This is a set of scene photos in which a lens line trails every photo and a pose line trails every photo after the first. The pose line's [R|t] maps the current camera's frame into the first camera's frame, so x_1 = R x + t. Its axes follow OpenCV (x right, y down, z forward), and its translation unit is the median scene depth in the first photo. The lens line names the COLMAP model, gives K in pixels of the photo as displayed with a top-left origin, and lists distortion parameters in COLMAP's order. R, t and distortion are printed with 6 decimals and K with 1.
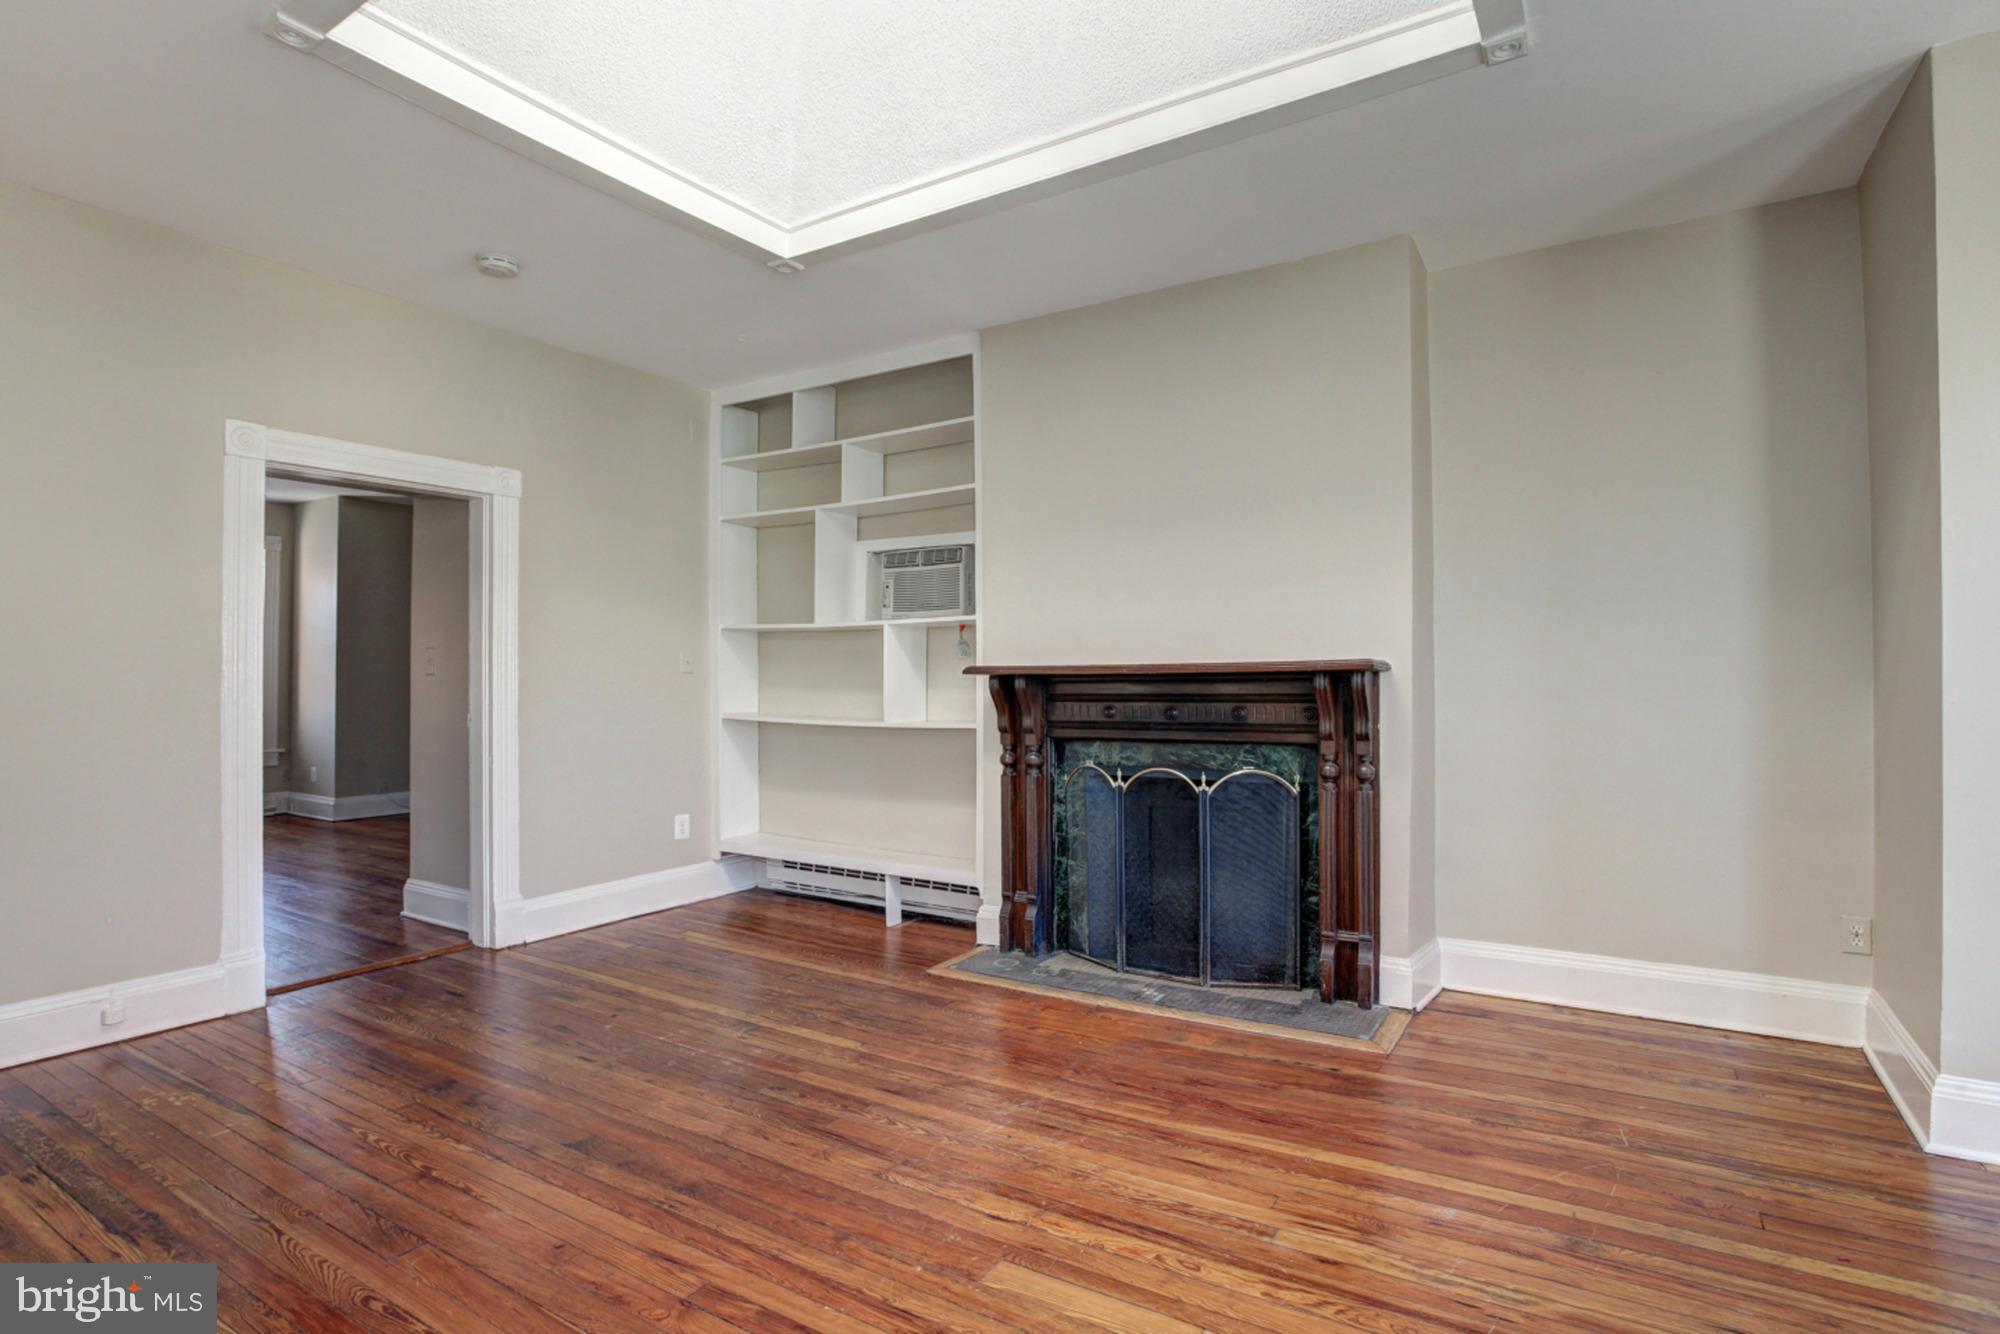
lens RADIAL K [[954.6, 0, 1036.5], [0, 954.6, 685.1], [0, 0, 1]] dist [-0.061682, 0.029598]
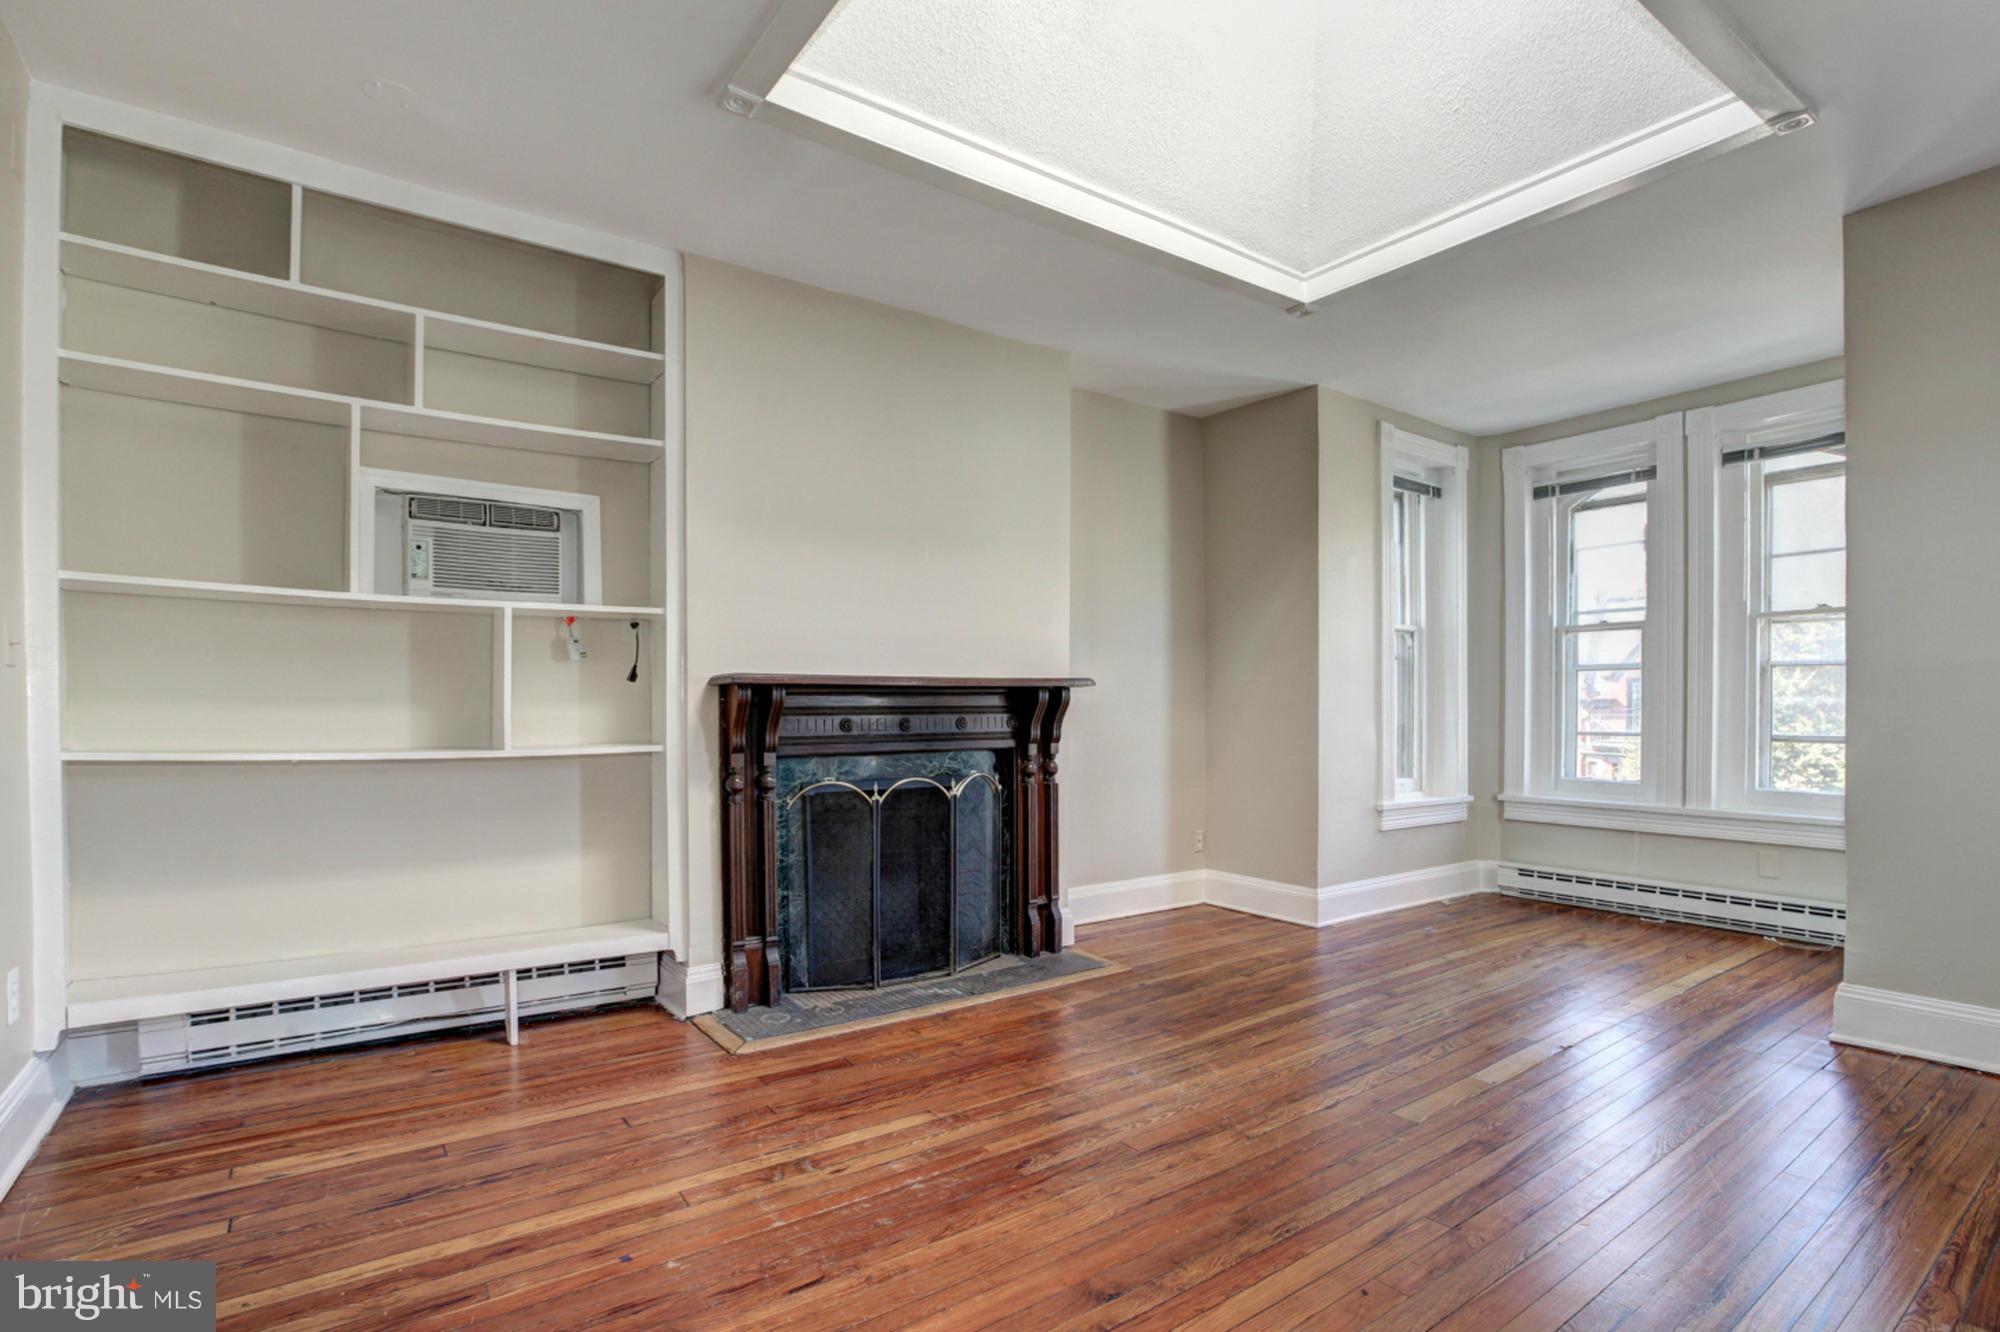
lens RADIAL K [[964.8, 0, 998.8], [0, 964.8, 713.0], [0, 0, 1]] dist [-0.046848, 0.022693]
pose [[0.414575, -0.007803, 0.909982, -0.756121], [-0.002518, 0.999950, 0.009722, 0.005584], [-0.910012, -0.006321, 0.414535, 0.464192]]
